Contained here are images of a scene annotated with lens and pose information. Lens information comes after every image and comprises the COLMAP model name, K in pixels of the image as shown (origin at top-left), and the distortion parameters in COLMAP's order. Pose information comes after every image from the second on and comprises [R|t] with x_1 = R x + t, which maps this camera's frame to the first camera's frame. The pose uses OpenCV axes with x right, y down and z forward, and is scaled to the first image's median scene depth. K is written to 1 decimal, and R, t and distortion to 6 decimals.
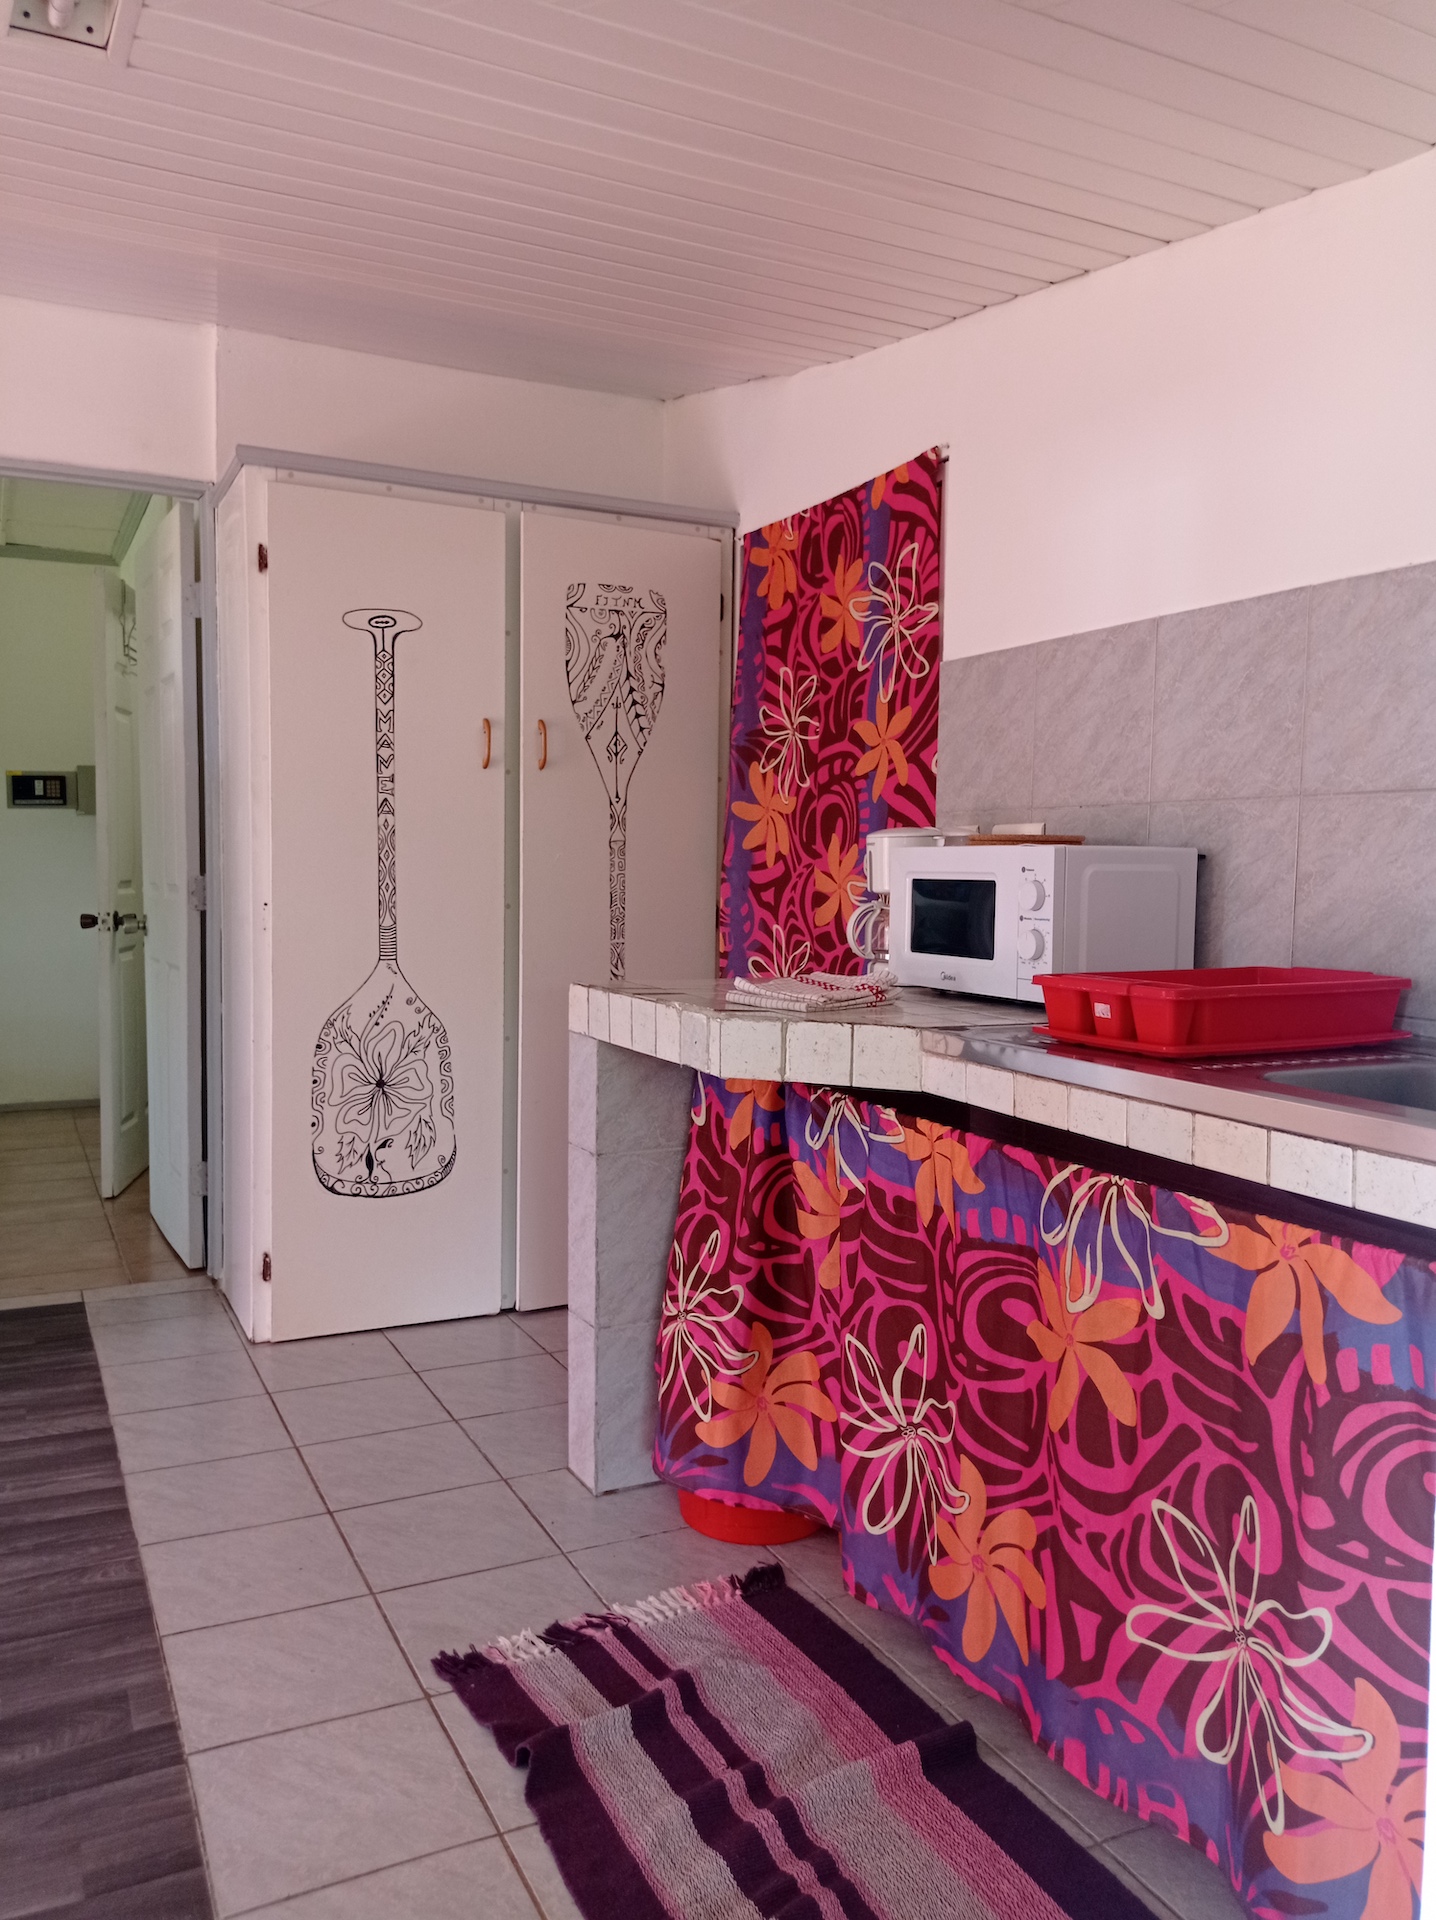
lens RADIAL K [[1466.6, 0, 718.0], [0, 1466.6, 960.0], [0, 0, 1]] dist [0.141269, -0.278025]
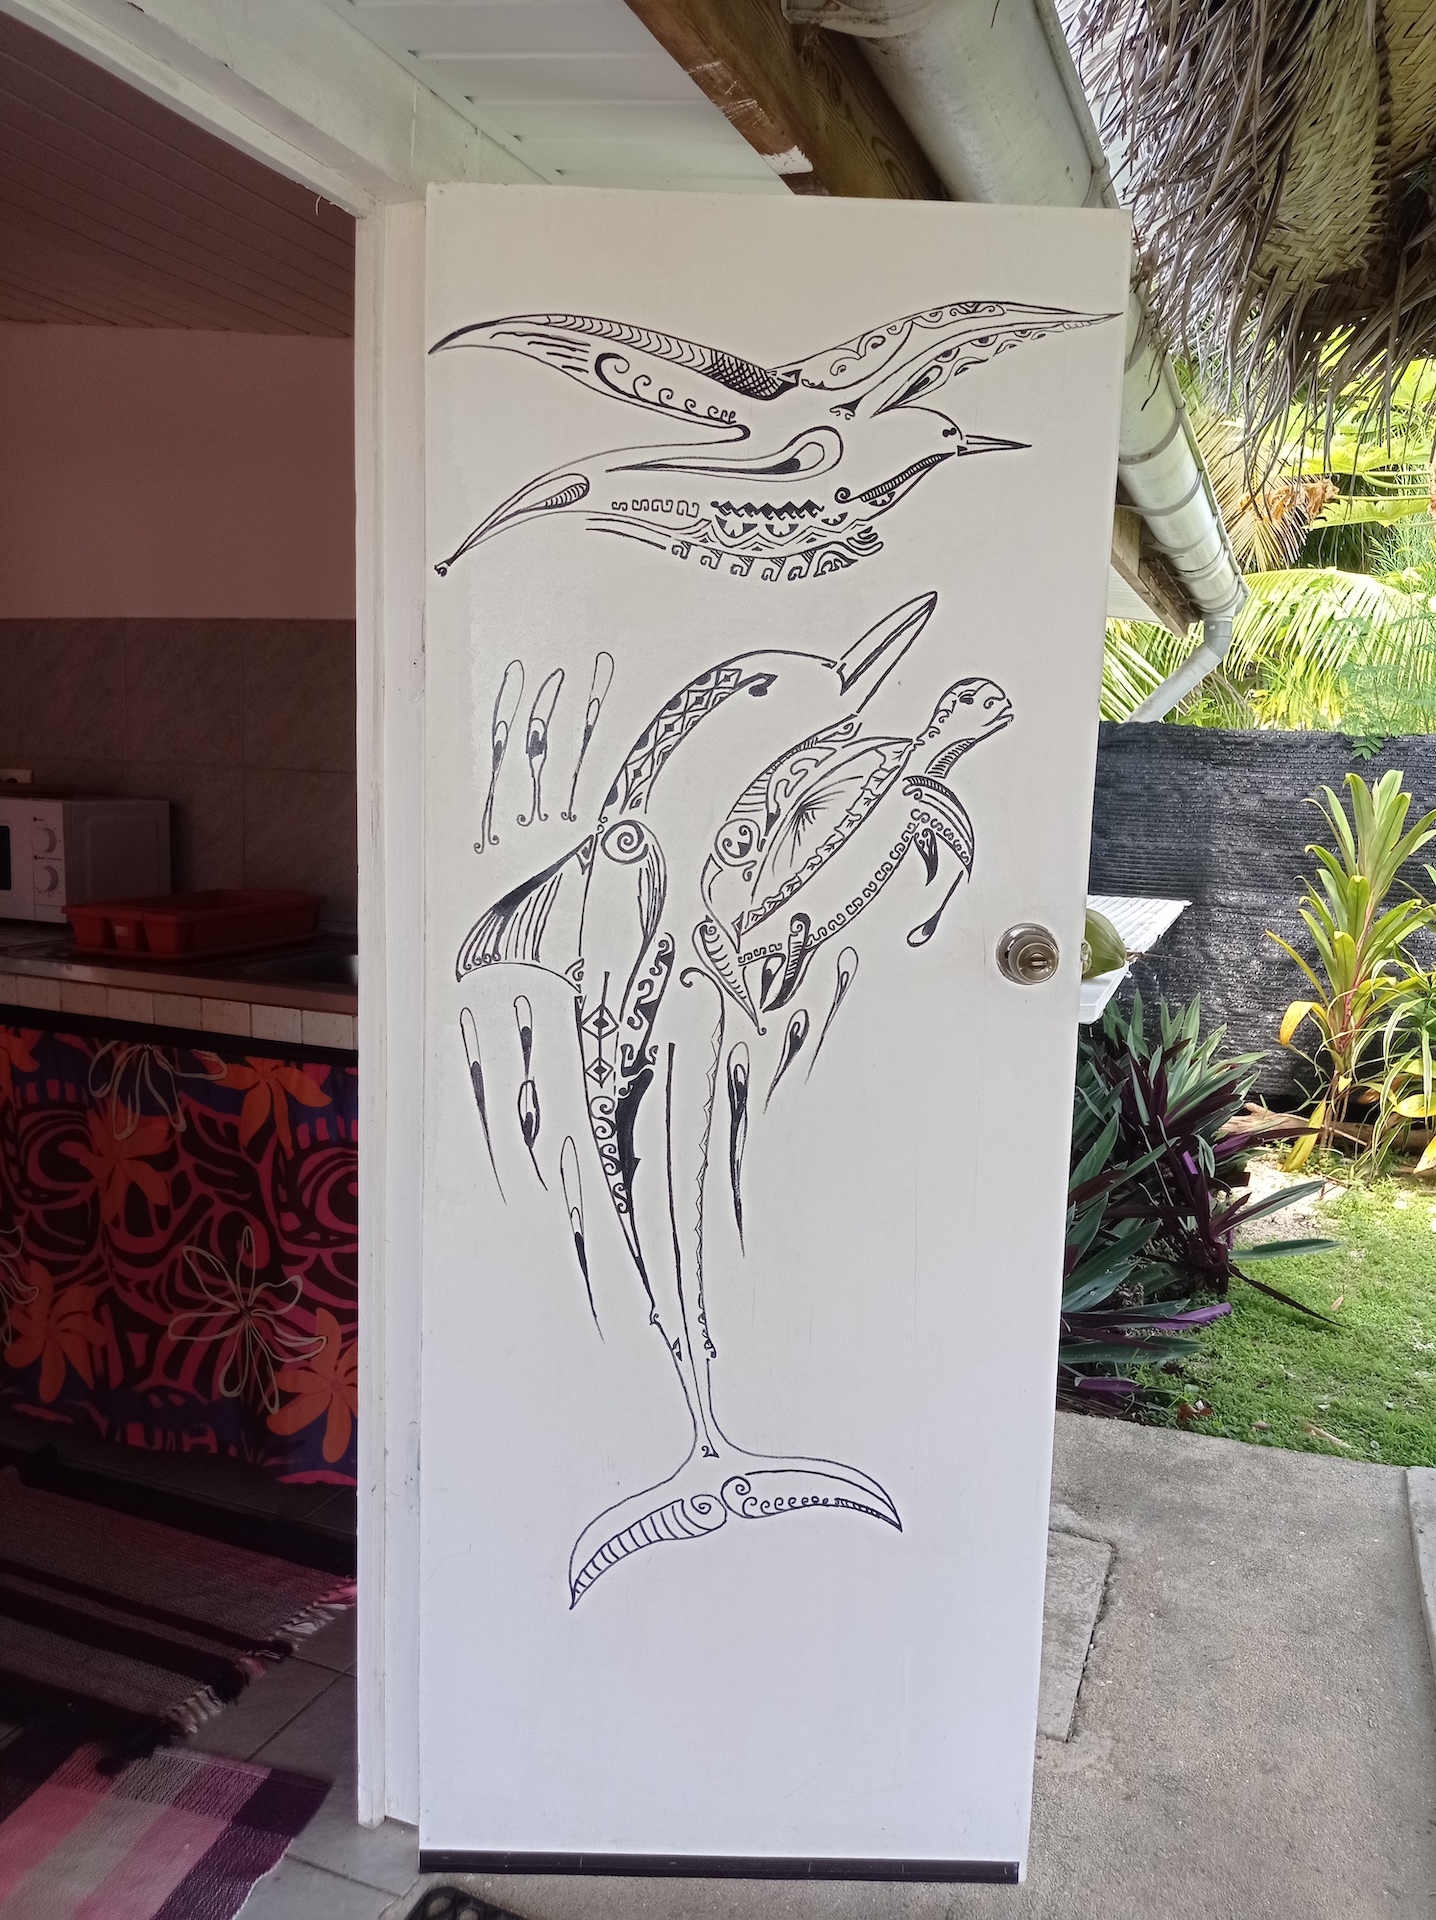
lens RADIAL K [[1466.6, 0, 718.0], [0, 1466.6, 960.0], [0, 0, 1]] dist [0.141269, -0.278025]
pose [[0.759675, -0.074666, 0.646003, -0.254604], [0.020009, 0.995600, 0.091544, -0.063692], [-0.649995, -0.056618, 0.757826, -0.499435]]
